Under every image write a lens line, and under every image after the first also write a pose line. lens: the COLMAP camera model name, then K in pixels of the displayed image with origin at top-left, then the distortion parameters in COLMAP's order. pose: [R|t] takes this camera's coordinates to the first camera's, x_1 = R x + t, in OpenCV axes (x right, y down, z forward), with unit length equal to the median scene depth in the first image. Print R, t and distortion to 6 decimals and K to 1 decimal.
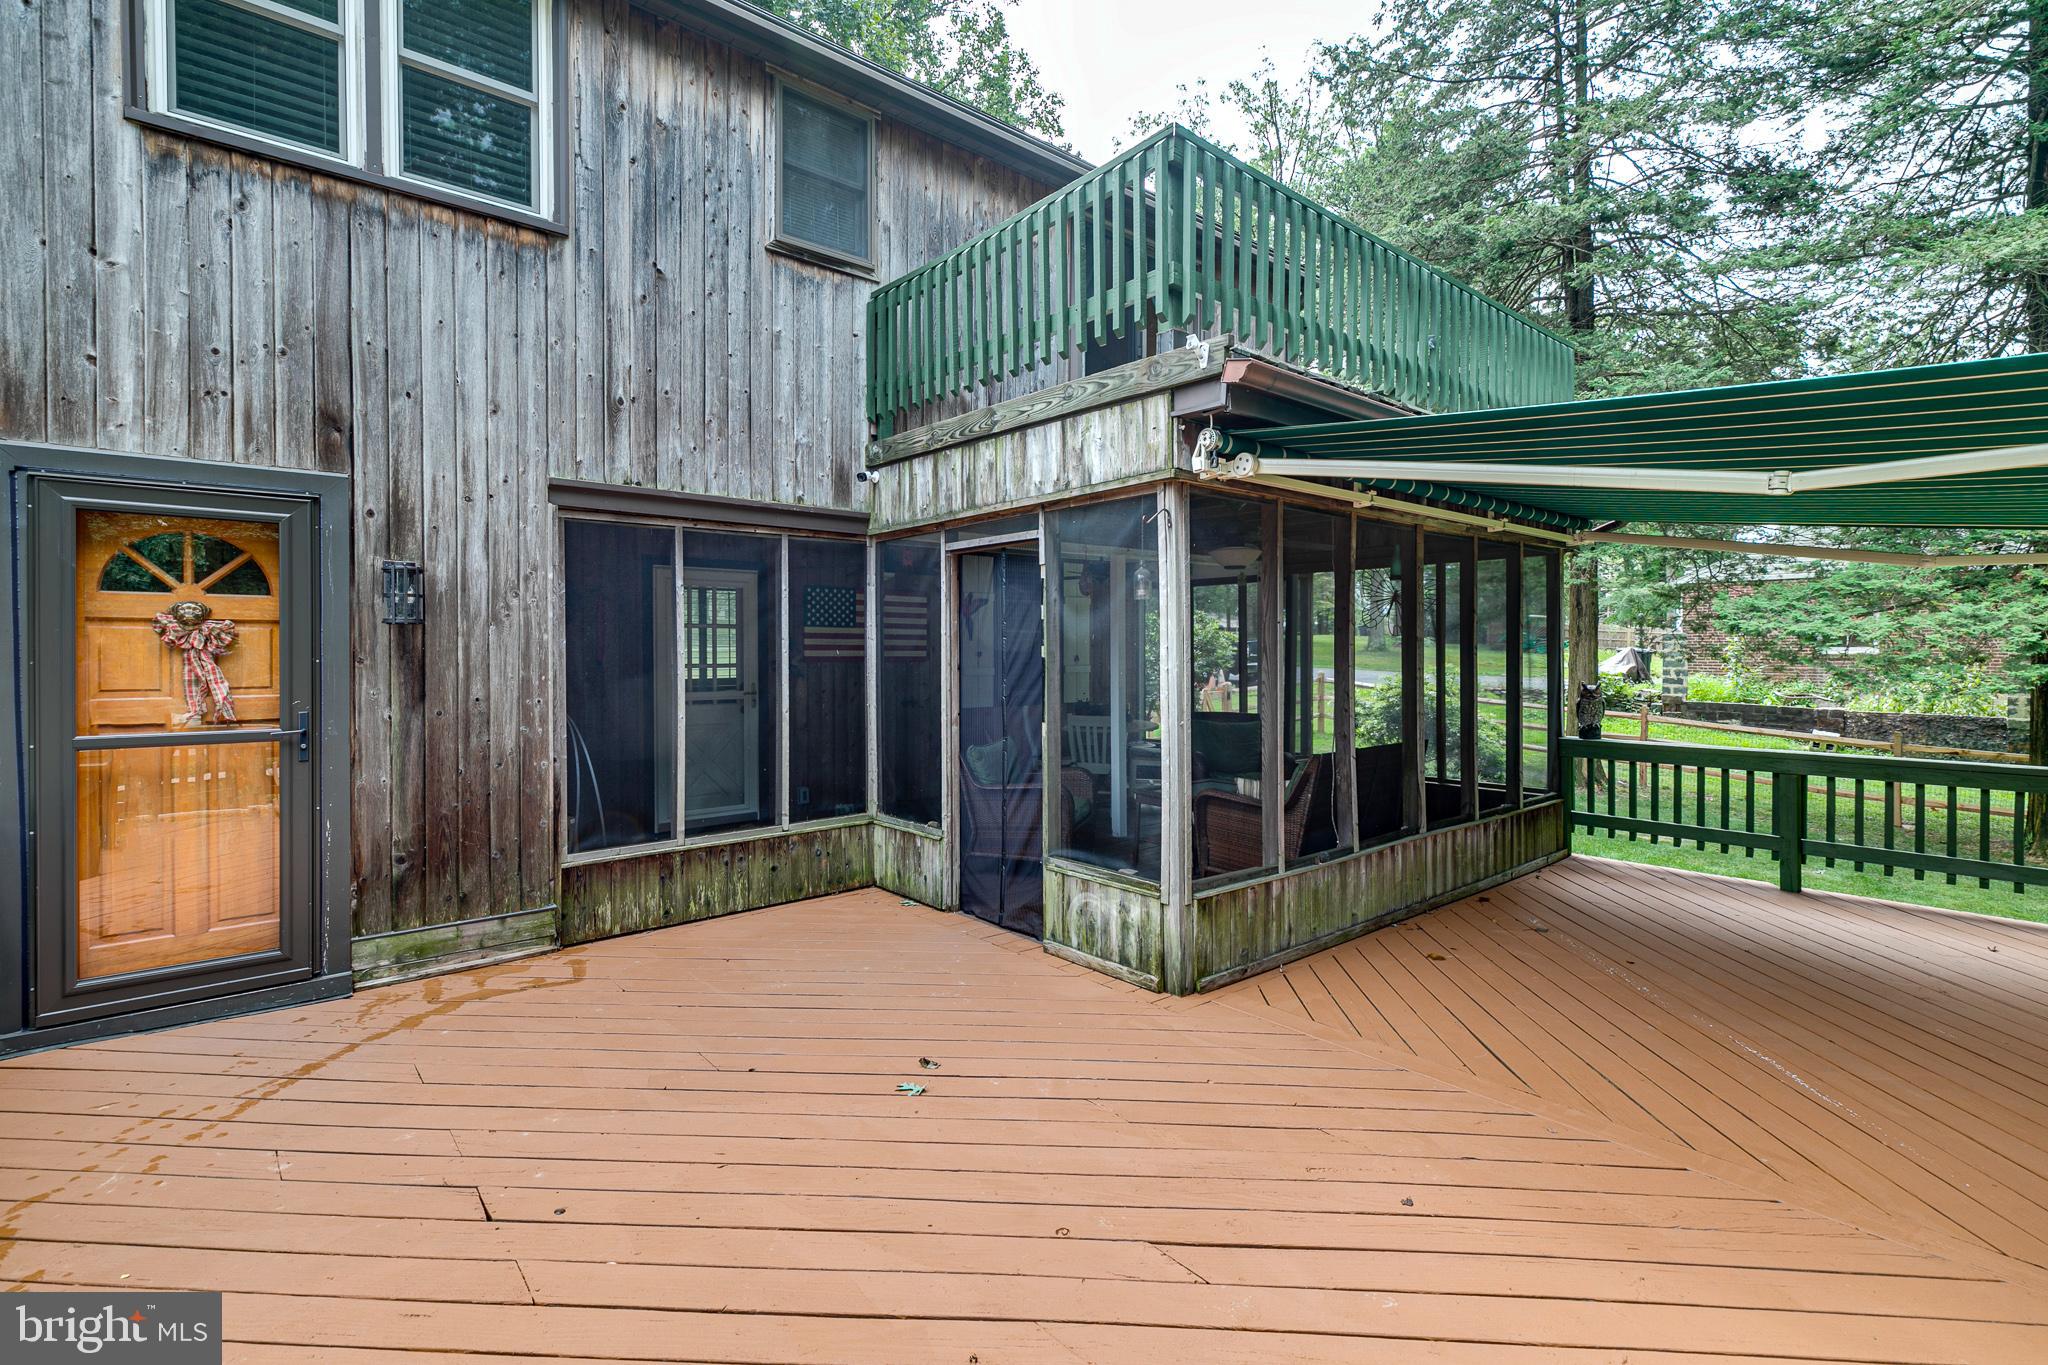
lens RADIAL K [[930.4, 0, 1030.8], [0, 930.4, 660.4], [0, 0, 1]] dist [0.002887, 0.002109]
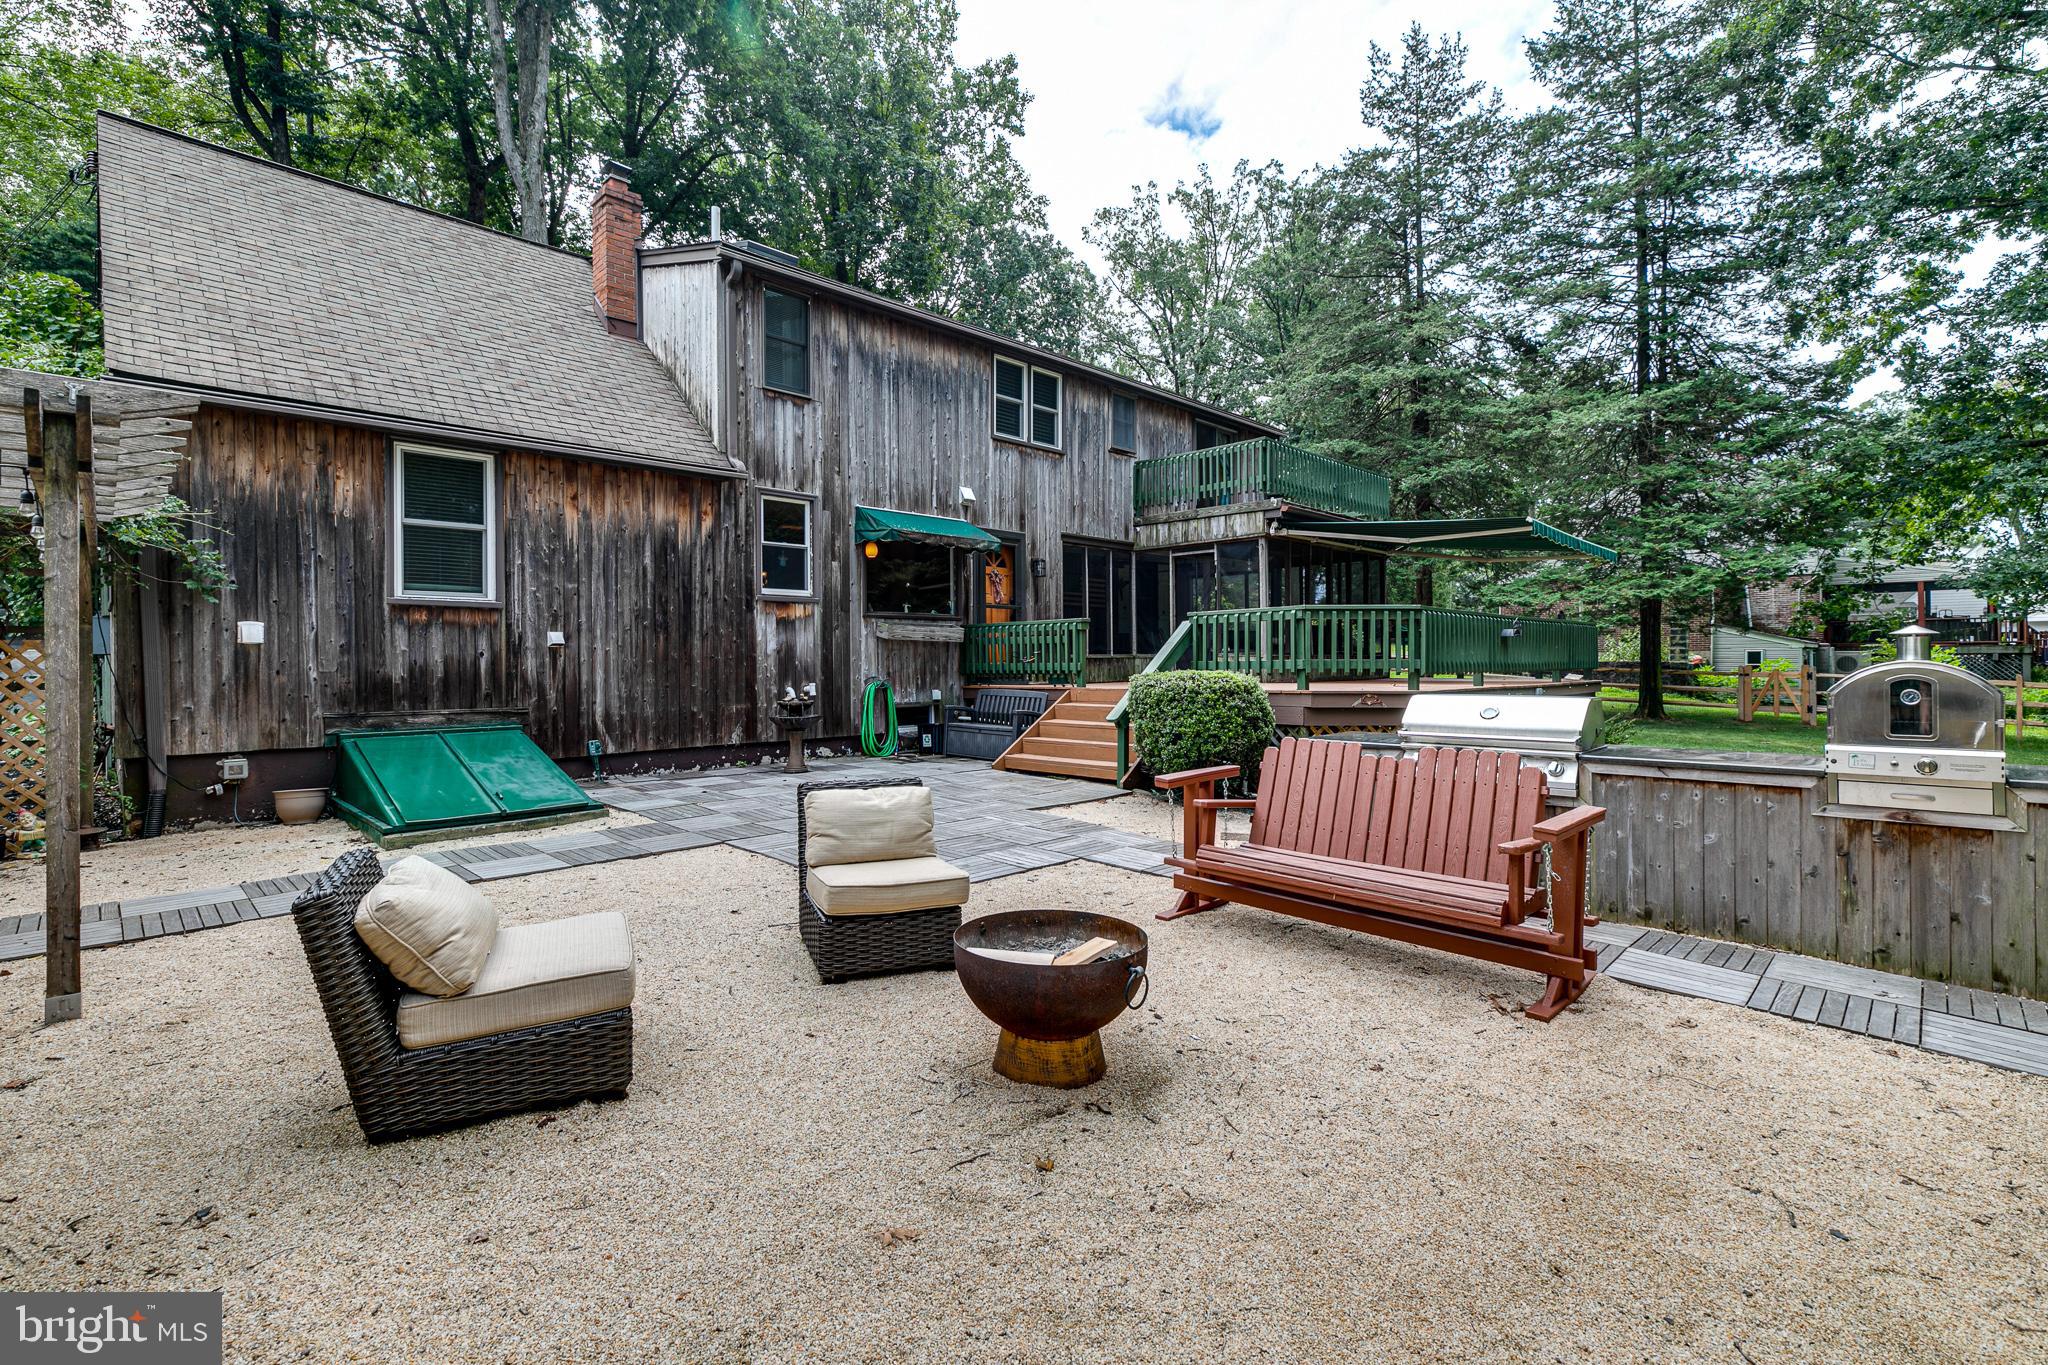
lens RADIAL K [[930.4, 0, 1012.6], [0, 930.4, 671.0], [0, 0, 1]] dist [0.002887, 0.002109]
pose [[0.997220, -0.004901, 0.074357, -0.638300], [0.004914, 0.999988, 0.000006, 0.187356], [-0.074356, 0.000359, 0.997232, -1.466538]]
